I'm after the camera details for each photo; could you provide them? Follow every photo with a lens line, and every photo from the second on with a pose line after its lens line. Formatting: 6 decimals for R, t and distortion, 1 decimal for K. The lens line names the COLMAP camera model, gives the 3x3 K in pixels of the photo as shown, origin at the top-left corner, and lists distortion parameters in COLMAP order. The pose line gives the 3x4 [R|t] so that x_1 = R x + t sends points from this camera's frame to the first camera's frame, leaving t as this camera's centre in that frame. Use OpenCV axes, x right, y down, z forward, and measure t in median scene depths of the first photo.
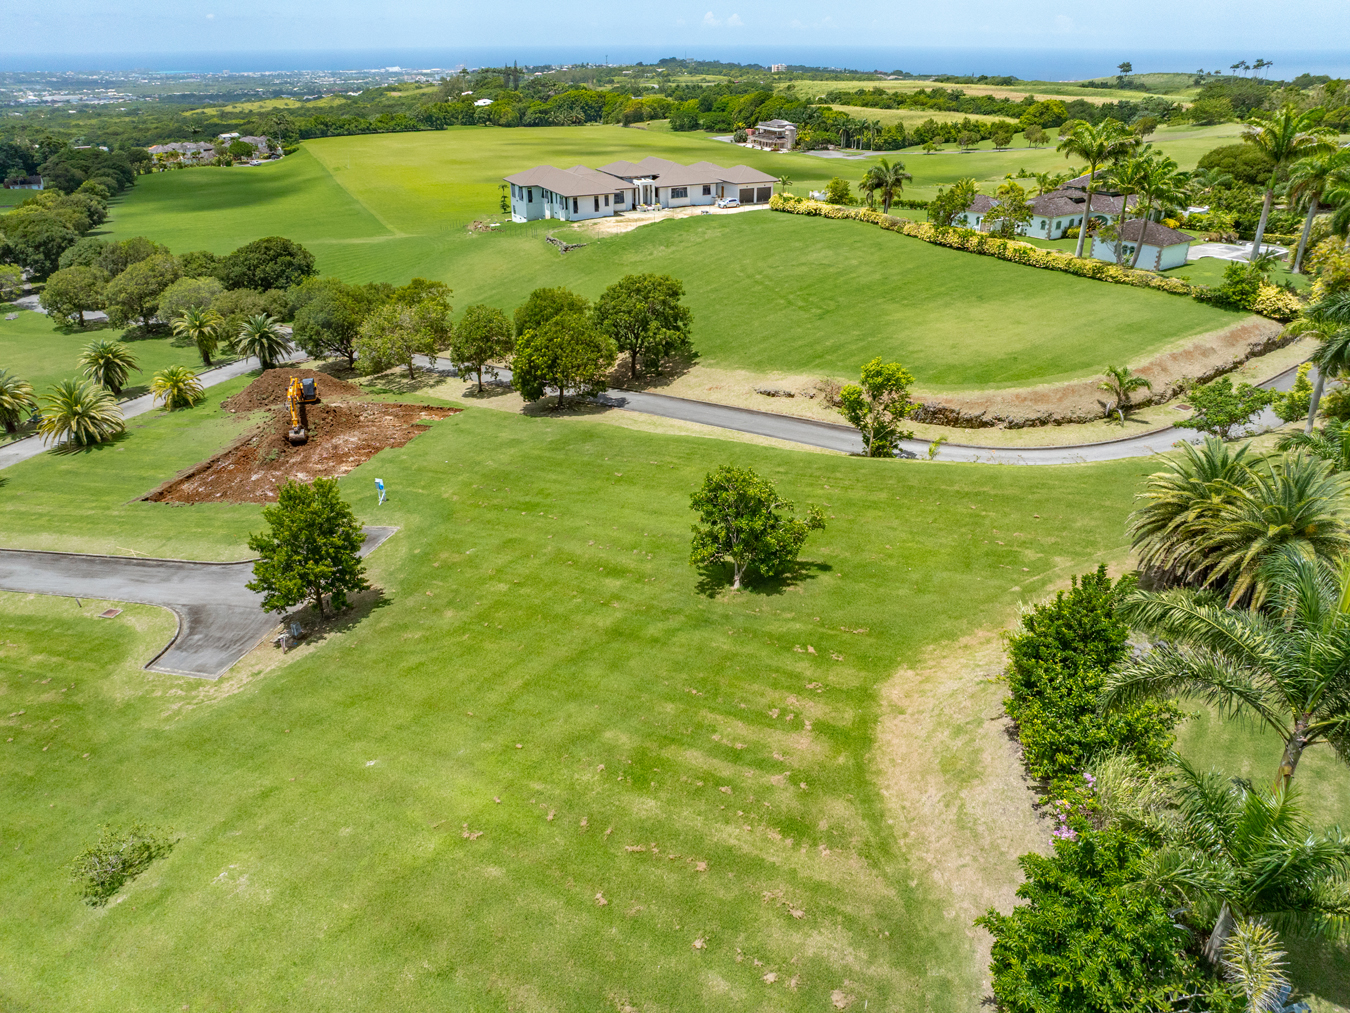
lens RADIAL K [[948.7, 0, 679.8], [0, 948.7, 505.3], [0, 0, 1]] dist [-0.053802, 0.026705]
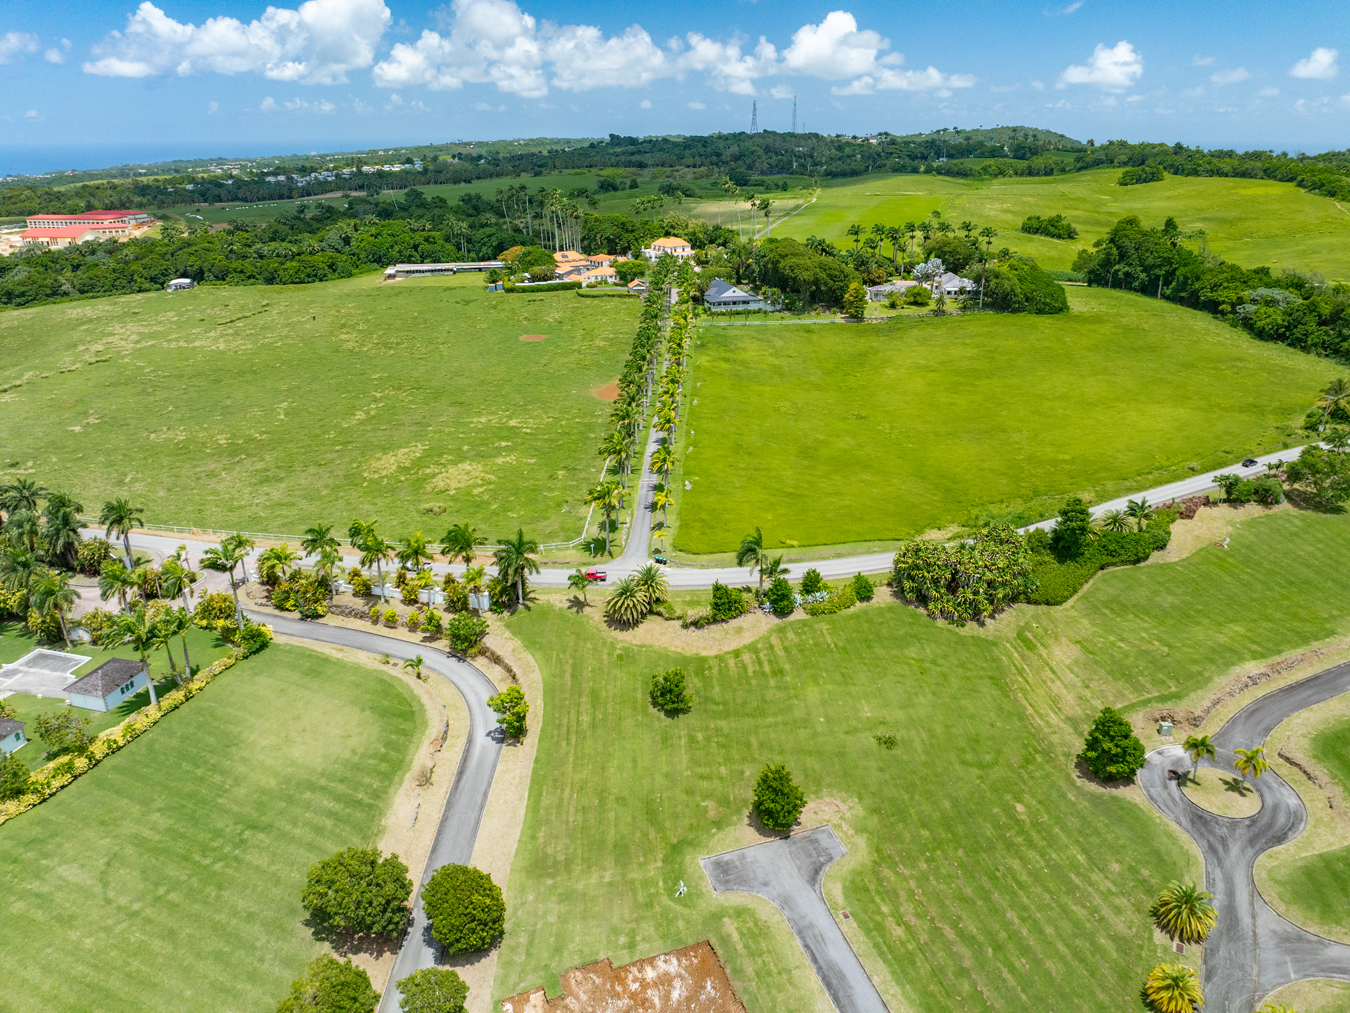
lens RADIAL K [[947.3, 0, 680.3], [0, 947.3, 503.0], [0, 0, 1]] dist [-0.045558, 0.012140]
pose [[-0.629039, -0.286892, 0.722498, -0.795515], [0.347543, 0.727566, 0.591491, -0.890566], [-0.695359, 0.623169, -0.357960, 0.728647]]
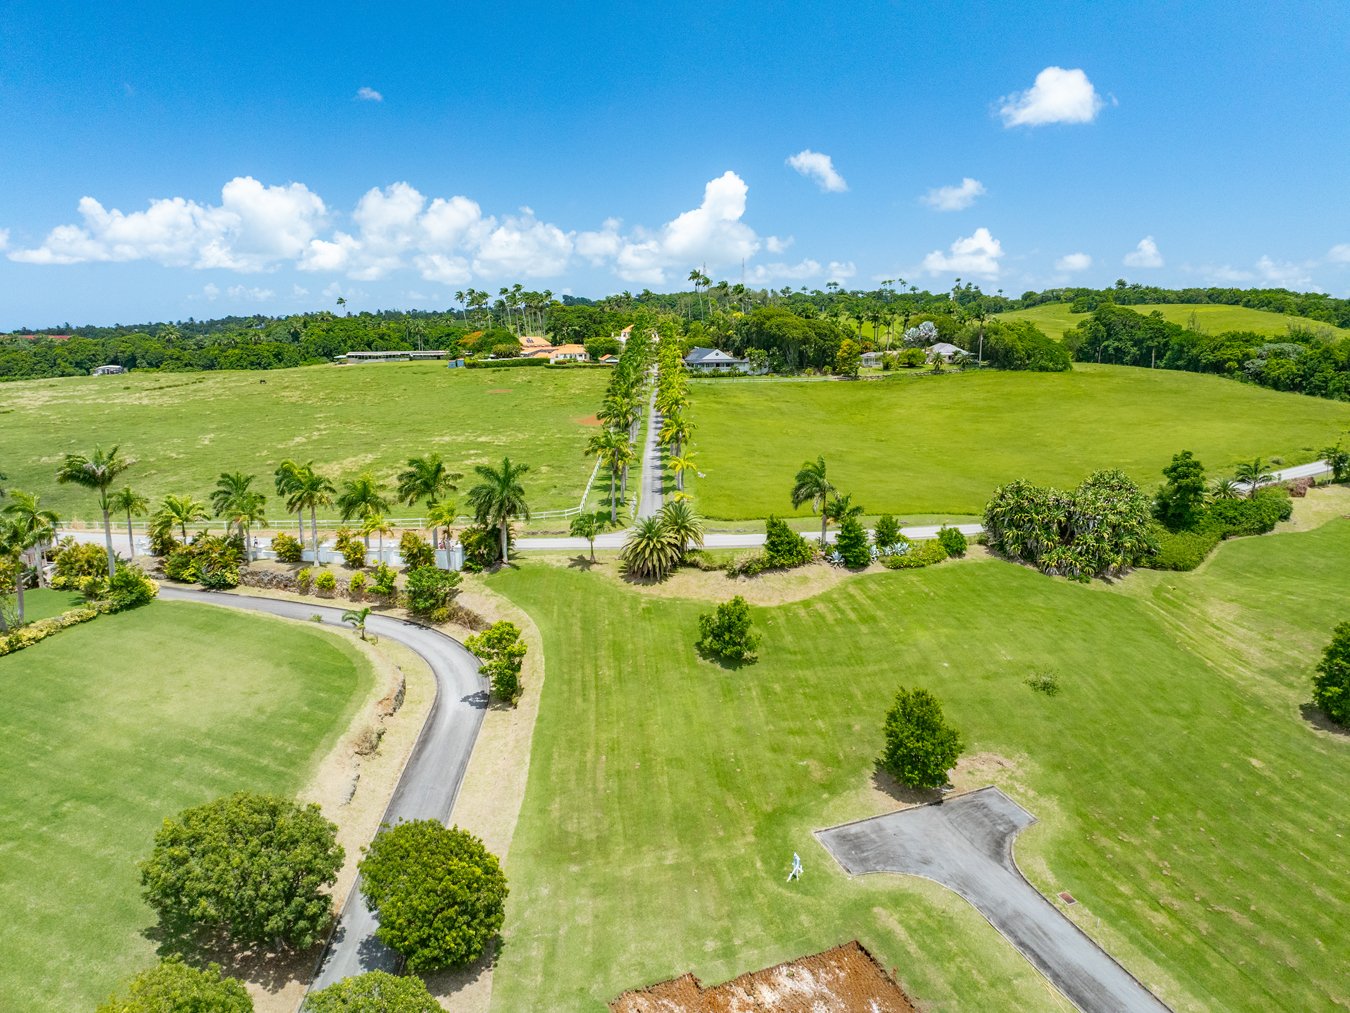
lens RADIAL K [[948.7, 0, 679.8], [0, 948.7, 505.3], [0, 0, 1]] dist [-0.053802, 0.026705]
pose [[-0.671824, -0.142415, 0.726891, -0.550050], [0.331751, 0.819558, 0.467189, -0.501817], [-0.662264, 0.555015, -0.503353, 0.849149]]
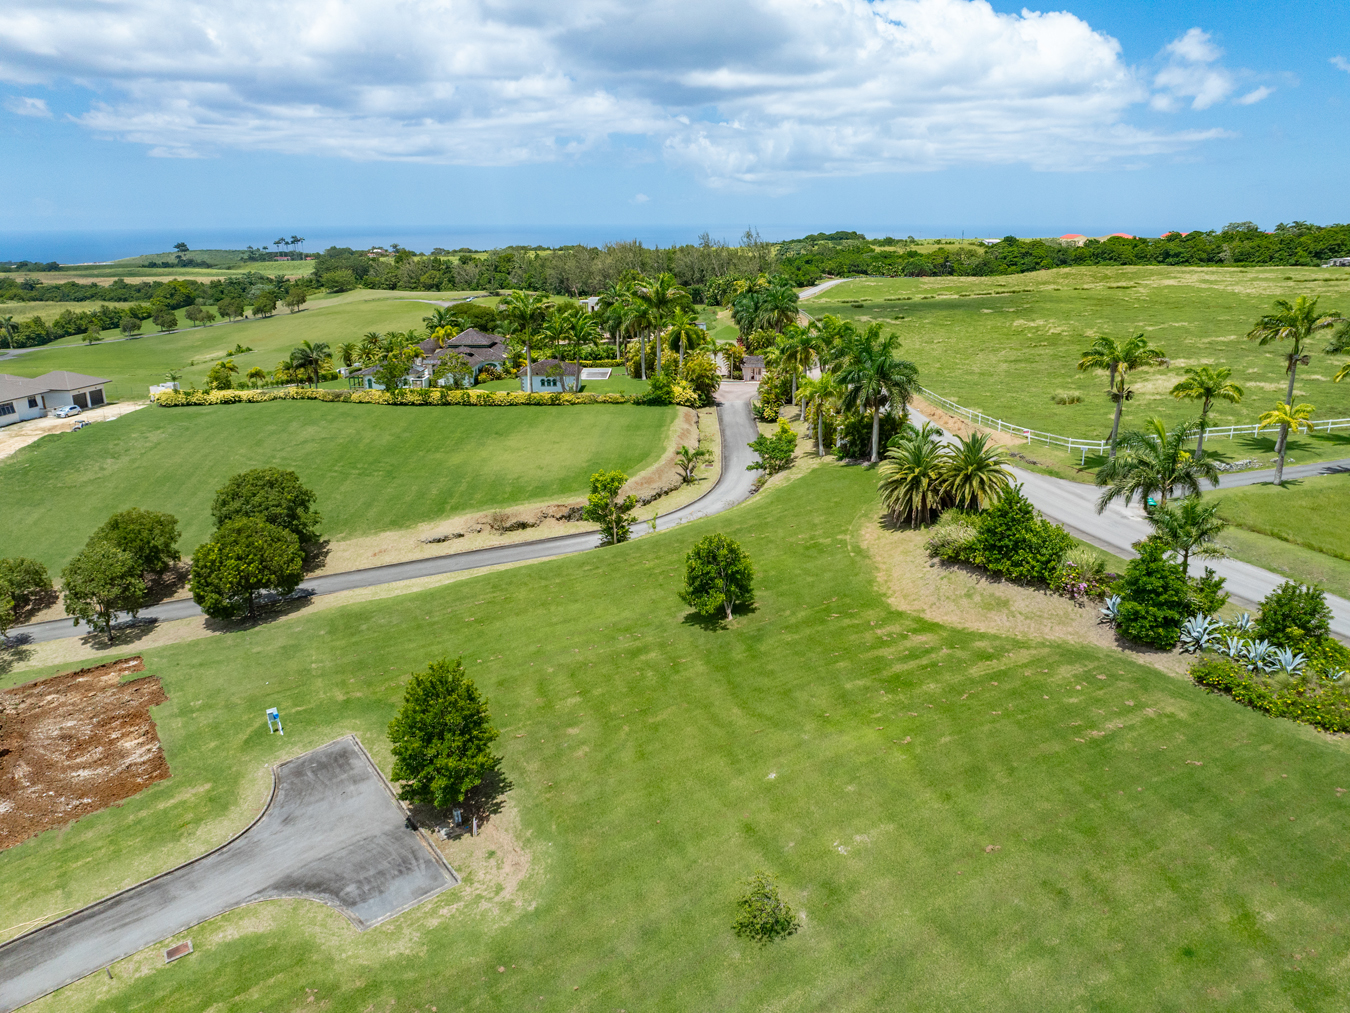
lens RADIAL K [[948.7, 0, 679.8], [0, 948.7, 505.3], [0, 0, 1]] dist [-0.053802, 0.026705]
pose [[0.598791, -0.232853, 0.766309, -0.457101], [0.357511, 0.933898, 0.004419, -0.046054], [-0.716684, 0.271318, 0.642457, 0.045418]]
